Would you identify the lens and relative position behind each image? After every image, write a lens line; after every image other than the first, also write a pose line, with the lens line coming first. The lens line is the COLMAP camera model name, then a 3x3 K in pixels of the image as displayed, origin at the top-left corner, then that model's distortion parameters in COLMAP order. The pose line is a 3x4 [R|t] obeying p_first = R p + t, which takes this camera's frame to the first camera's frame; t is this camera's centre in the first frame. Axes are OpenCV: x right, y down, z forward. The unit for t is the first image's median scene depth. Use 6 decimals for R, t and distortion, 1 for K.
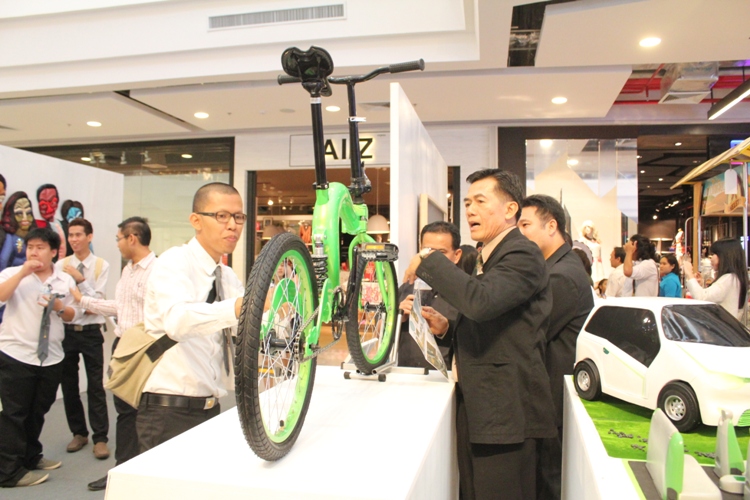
lens RADIAL K [[633.4, 0, 375.2], [0, 633.4, 251.7], [0, 0, 1]] dist [-0.154678, 0.117991]
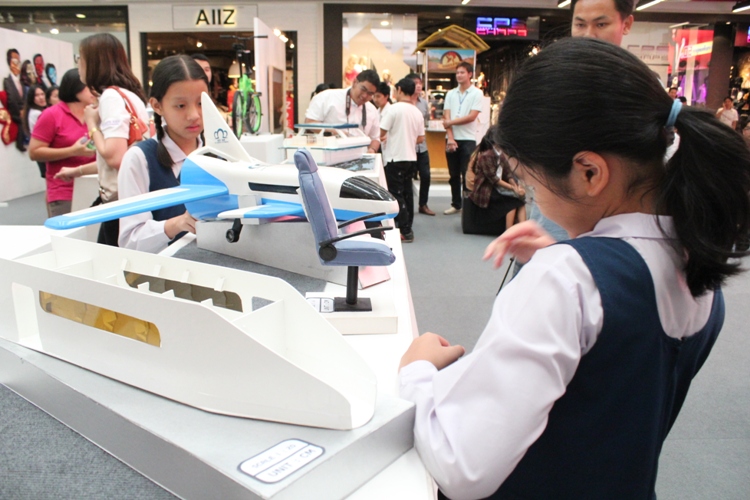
lens RADIAL K [[633.4, 0, 376.0], [0, 633.4, 250.0], [0, 0, 1]] dist [-0.154678, 0.117991]
pose [[0.973763, -0.055517, 0.220689, -0.029788], [-0.000865, 0.968876, 0.247547, -0.003533], [-0.227564, -0.241243, 0.943407, -0.477482]]
